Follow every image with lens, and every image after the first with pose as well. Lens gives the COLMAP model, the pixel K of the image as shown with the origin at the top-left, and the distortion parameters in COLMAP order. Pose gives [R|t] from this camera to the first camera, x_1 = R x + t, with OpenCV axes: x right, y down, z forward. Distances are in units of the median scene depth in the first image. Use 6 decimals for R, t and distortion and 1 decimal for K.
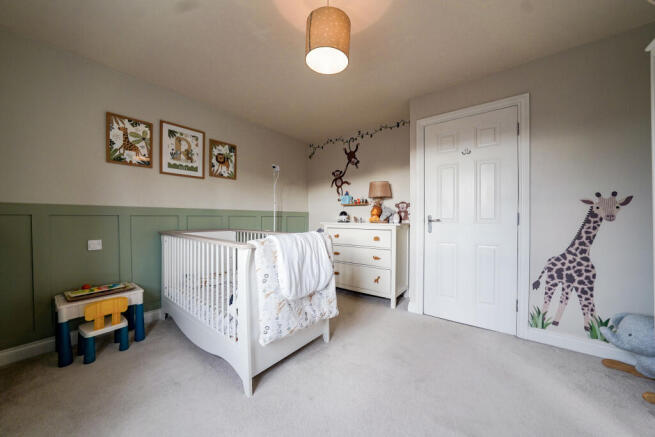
lens RADIAL K [[232.0, 0, 327.5], [0, 232.0, 218.5], [0, 0, 1]] dist [0.000438, 0.000131]
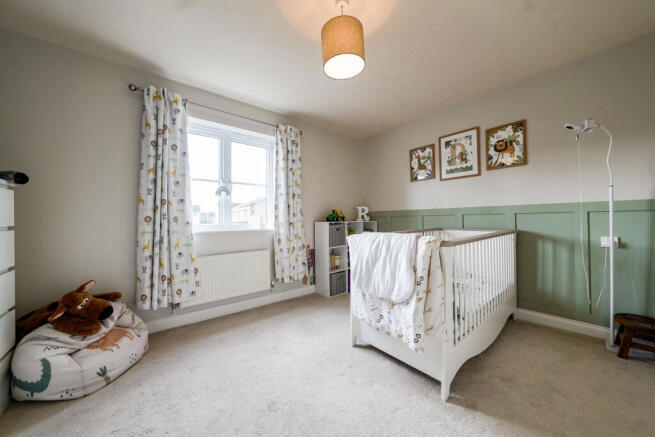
lens RADIAL K [[232.0, 0, 327.5], [0, 232.0, 218.5], [0, 0, 1]] dist [0.000438, 0.000131]
pose [[-0.228337, 0.005557, -0.973566, 0.569864], [0.012630, 0.999916, 0.002745, -0.003559], [0.973500, -0.011670, -0.228388, 0.637808]]
